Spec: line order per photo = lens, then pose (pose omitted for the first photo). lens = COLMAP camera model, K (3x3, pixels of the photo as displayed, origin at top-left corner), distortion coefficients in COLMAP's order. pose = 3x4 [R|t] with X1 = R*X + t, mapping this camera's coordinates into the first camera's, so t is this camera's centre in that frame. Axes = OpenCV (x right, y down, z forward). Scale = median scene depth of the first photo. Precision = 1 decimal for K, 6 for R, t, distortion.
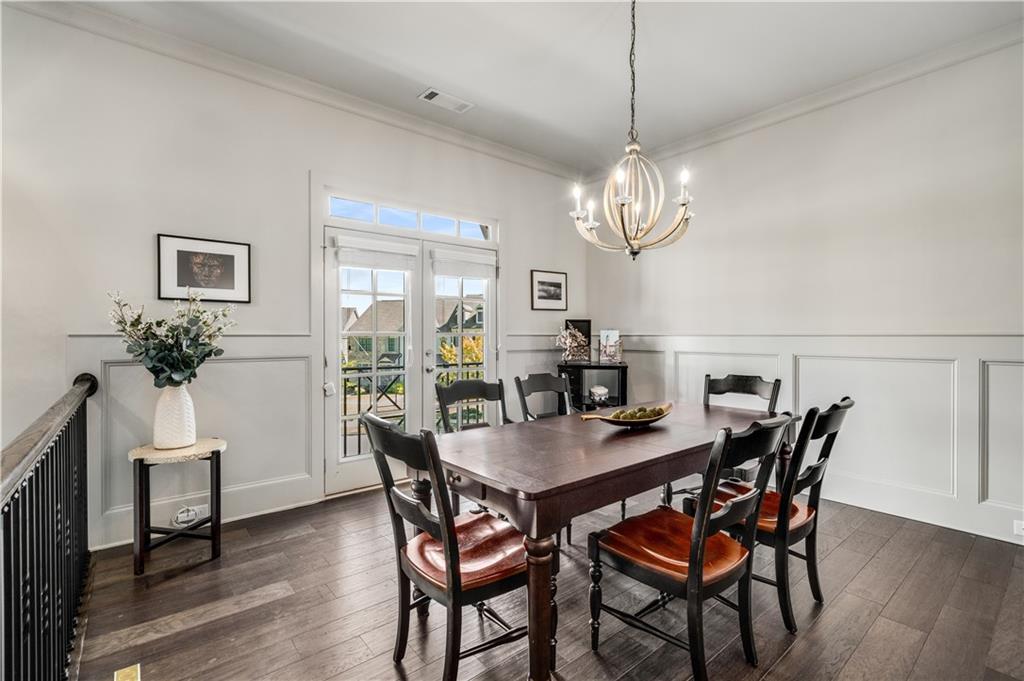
lens RADIAL K [[466.2, 0, 512.0], [0, 466.2, 340.5], [0, 0, 1]] dist [-0.001818, -0.000095]
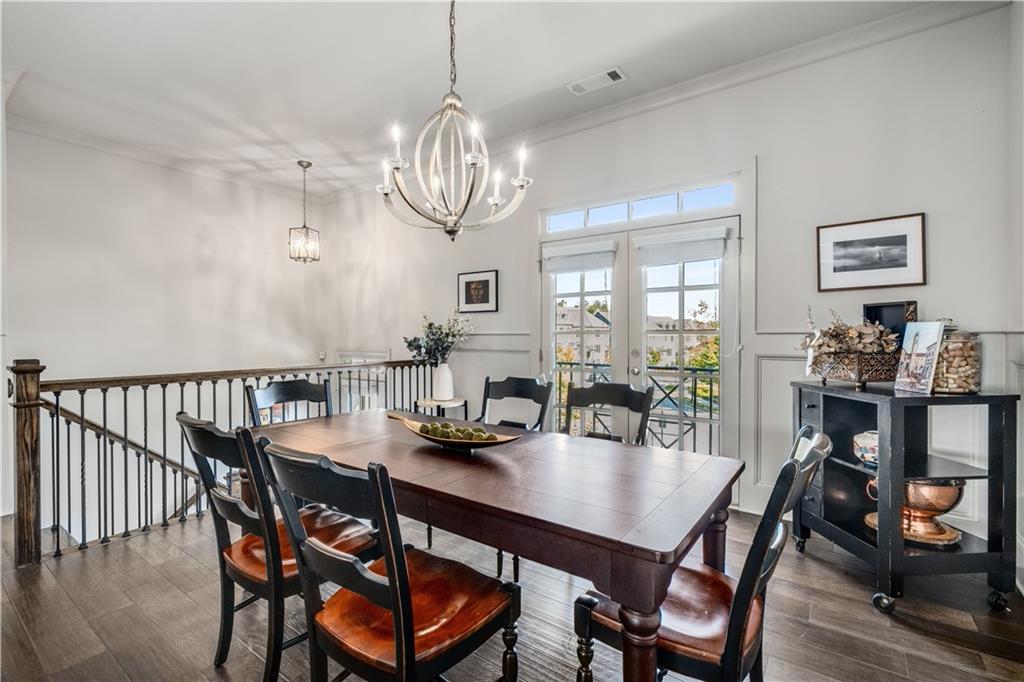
lens RADIAL K [[461.9, 0, 512.0], [0, 461.9, 341.0], [0, 0, 1]] dist [0.001129, 0.000028]
pose [[0.256763, 0.013490, -0.966380, 0.662976], [-0.006034, 0.999905, 0.012355, -0.006902], [0.966456, 0.002659, 0.256820, 0.561462]]
